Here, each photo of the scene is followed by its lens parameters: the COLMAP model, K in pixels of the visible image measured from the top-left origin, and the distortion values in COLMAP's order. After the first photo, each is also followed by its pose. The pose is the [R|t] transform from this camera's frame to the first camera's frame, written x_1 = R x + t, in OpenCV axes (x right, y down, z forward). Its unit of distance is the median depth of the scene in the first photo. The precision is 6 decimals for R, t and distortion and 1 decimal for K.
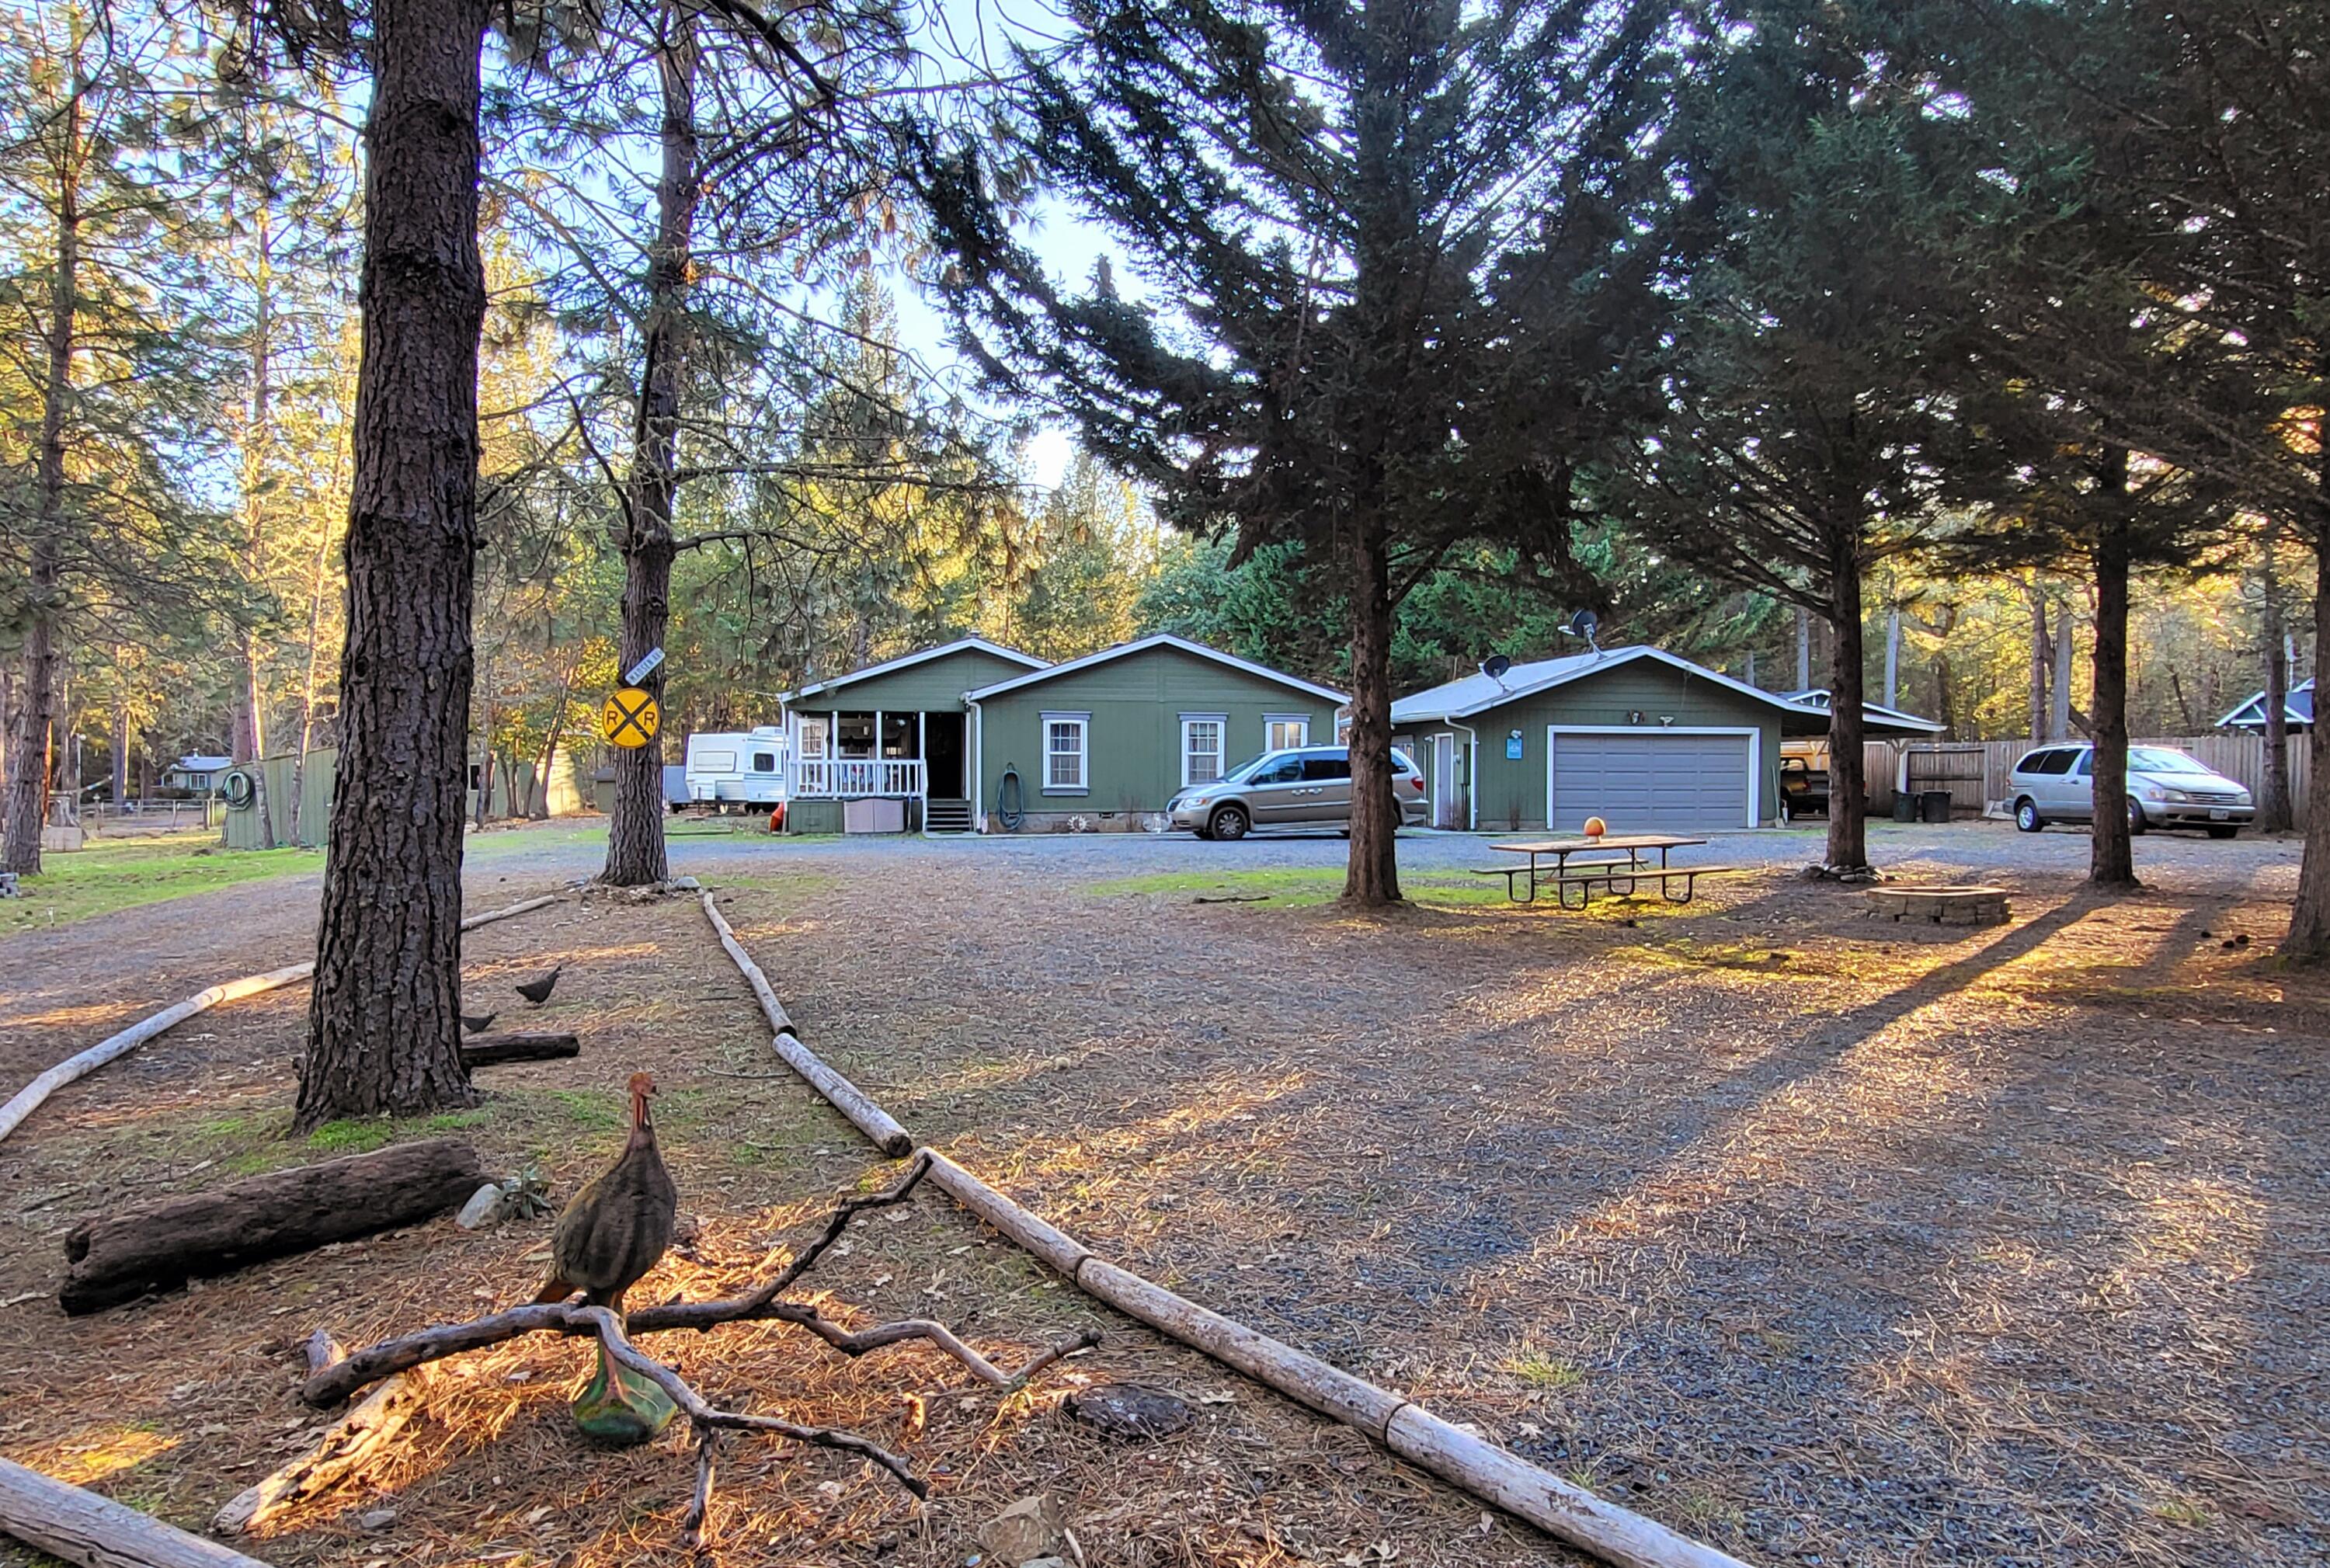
lens RADIAL K [[1470.7, 0, 1165.0], [0, 1470.7, 784.0], [0, 0, 1]] dist [-0.000098, 0.000101]
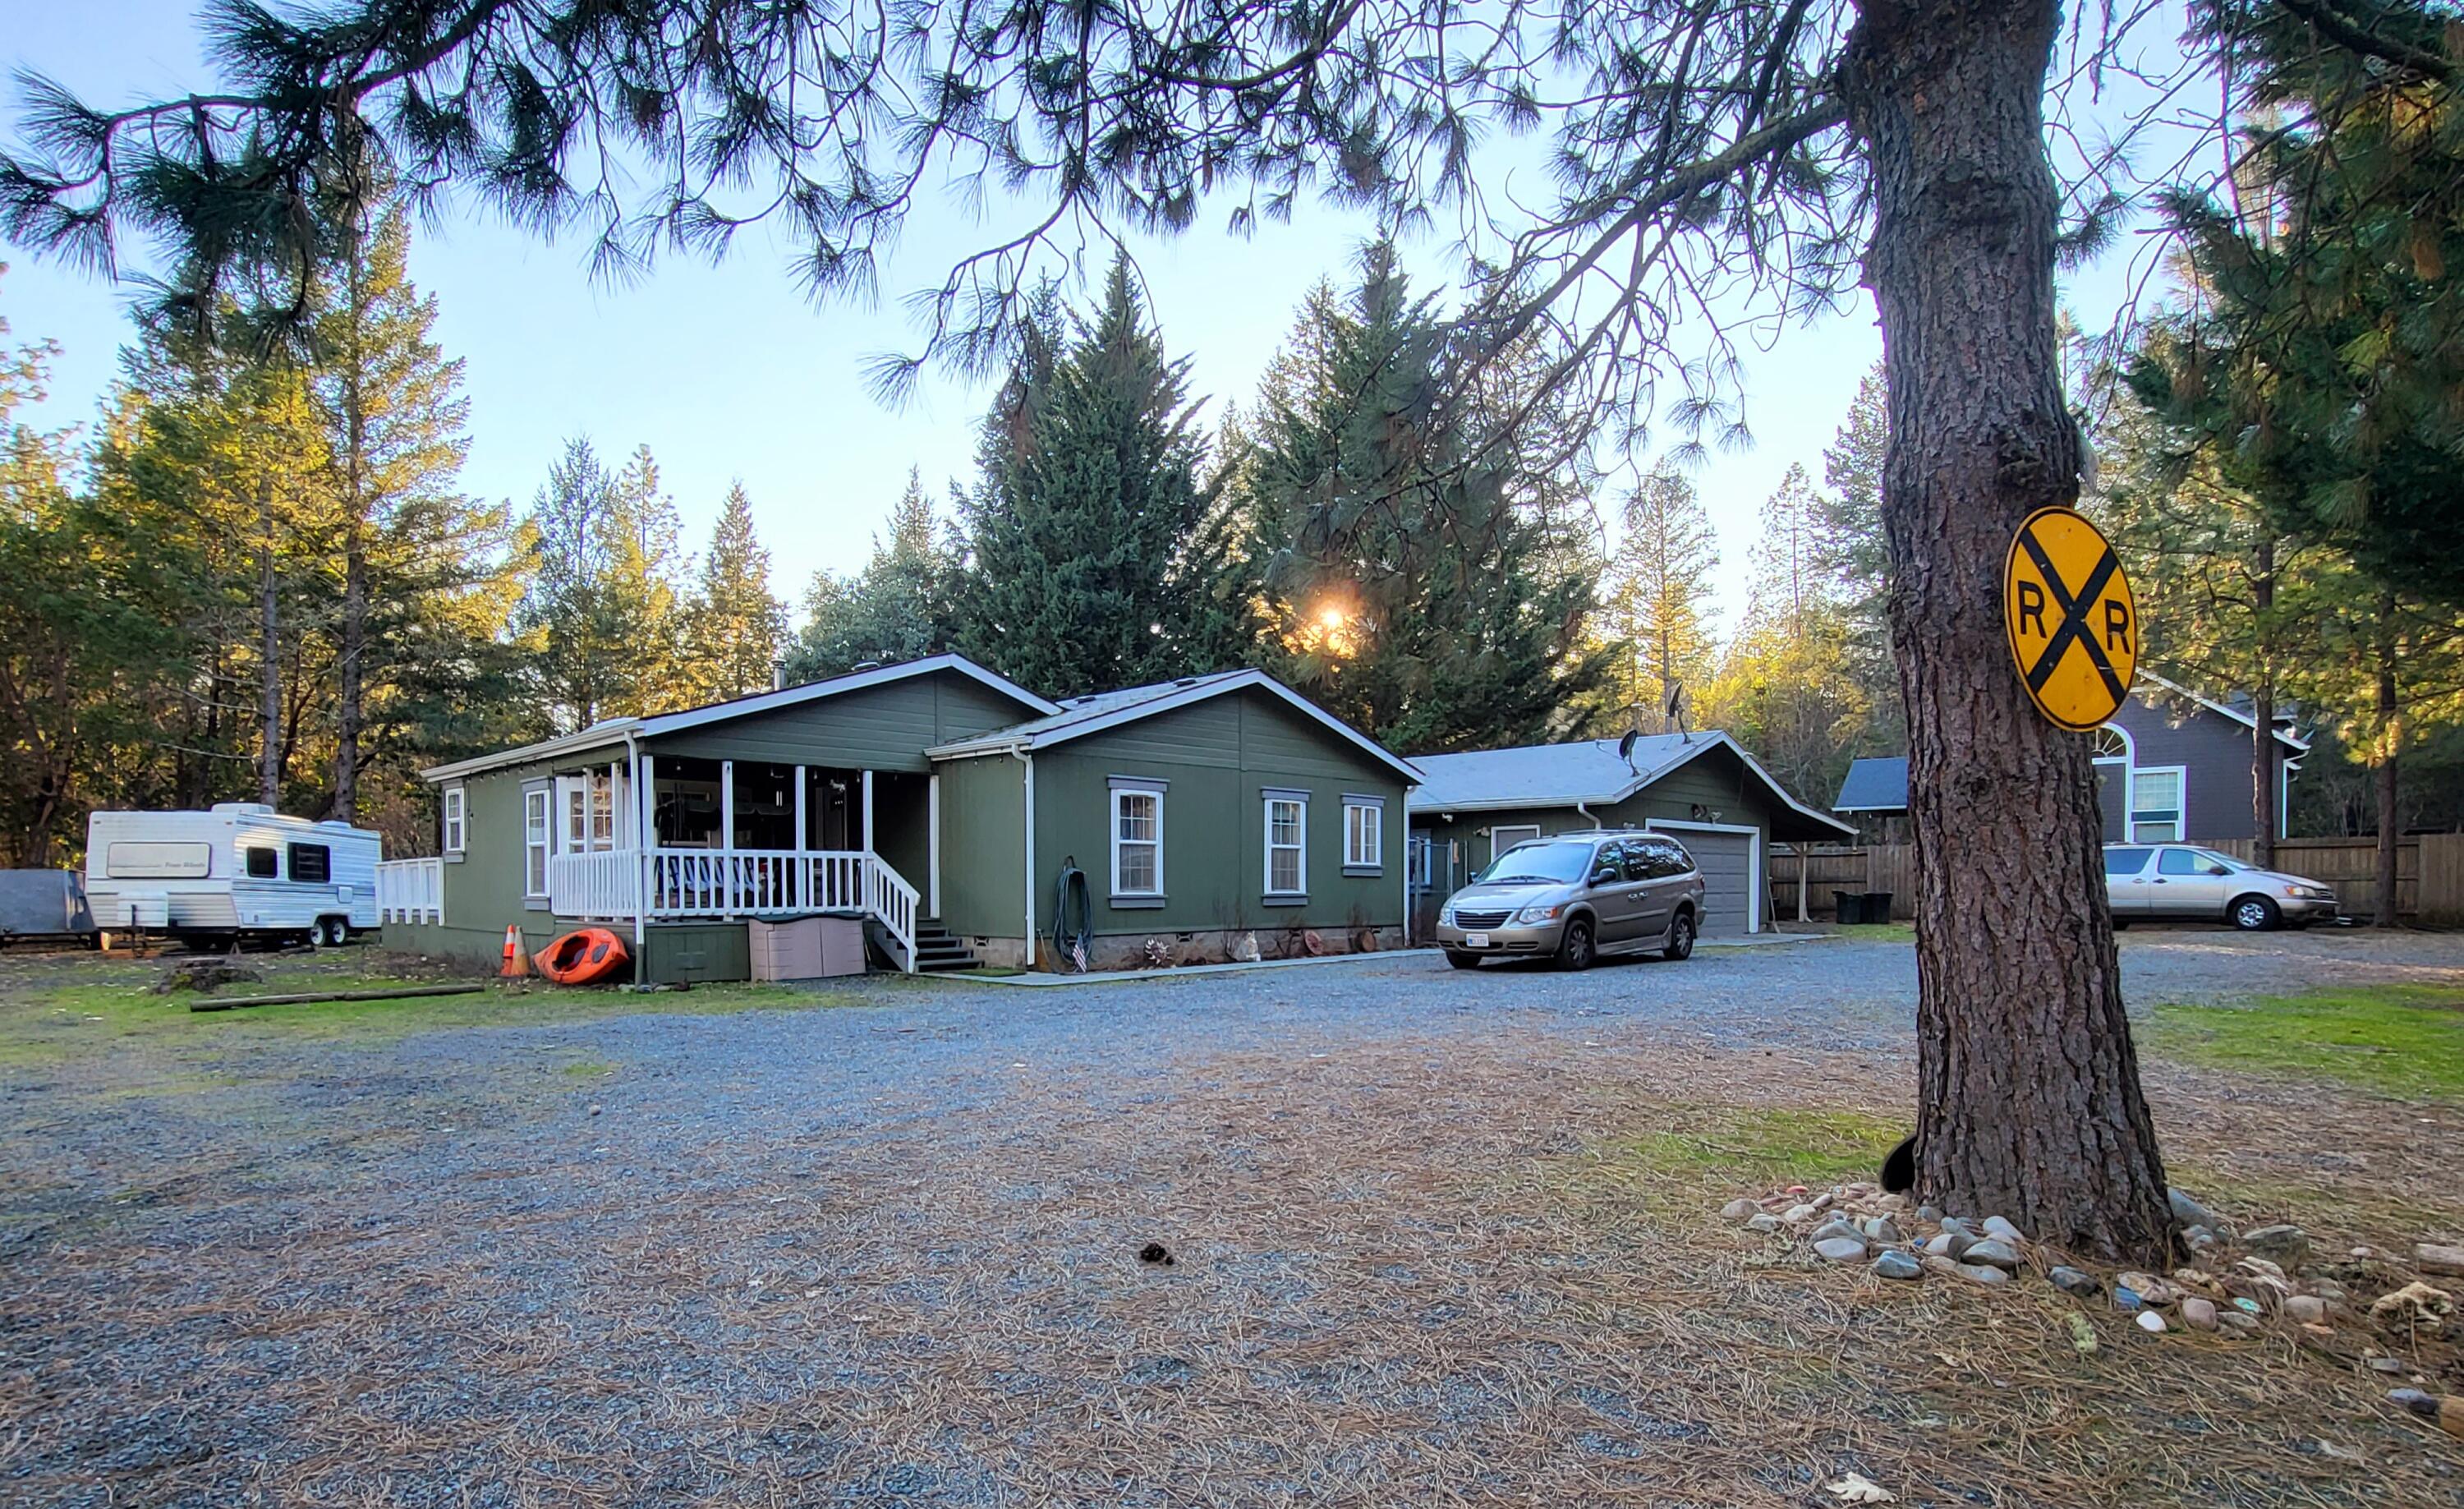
lens RADIAL K [[1263.4, 0, 1224.5], [0, 1263.4, 894.2], [0, 0, 1]] dist [0.003019, 0.000655]
pose [[0.826327, -0.007957, 0.563134, -0.345677], [0.007695, 0.999966, 0.002838, 0.000458], [-0.563138, 0.001989, 0.826361, 0.514587]]
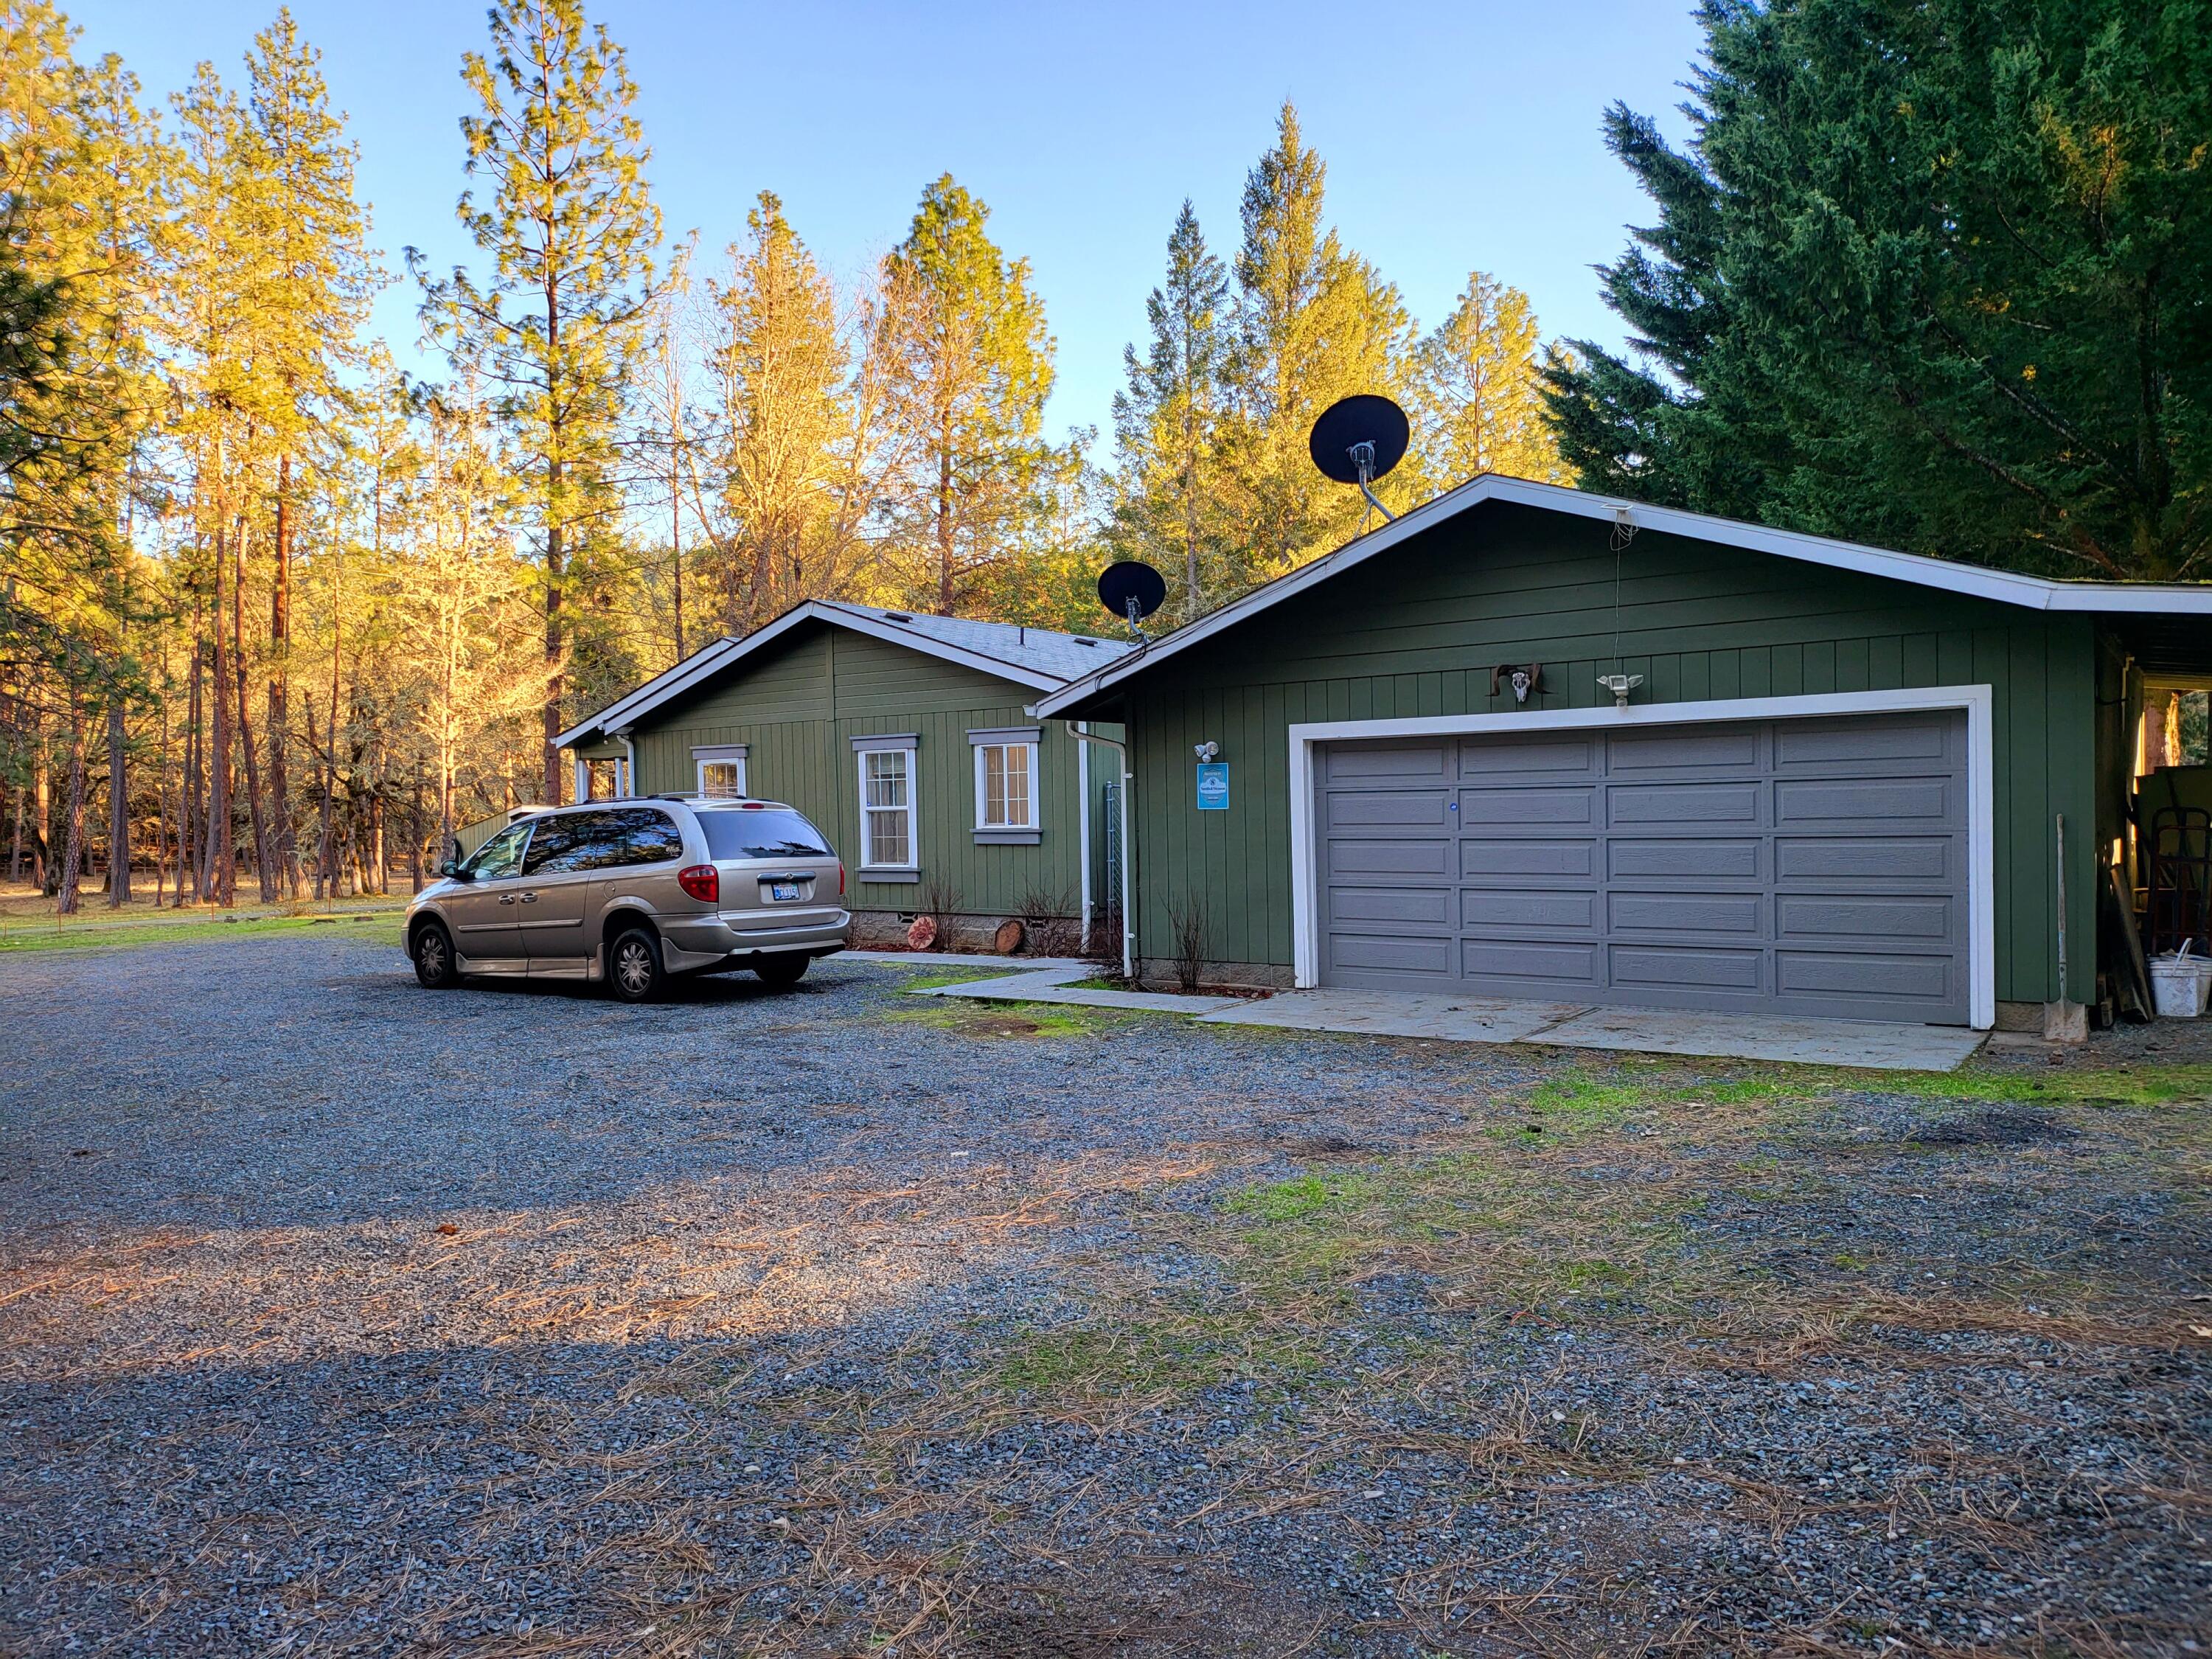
lens RADIAL K [[1509.6, 0, 1106.0], [0, 1509.6, 829.5], [0, 0, 1]] dist [0.053458, -0.003876]
pose [[0.707907, -0.009040, -0.706248, 0.492710], [0.020850, 0.999750, 0.008101, -0.015515], [0.705998, -0.020460, 0.707918, 0.657255]]
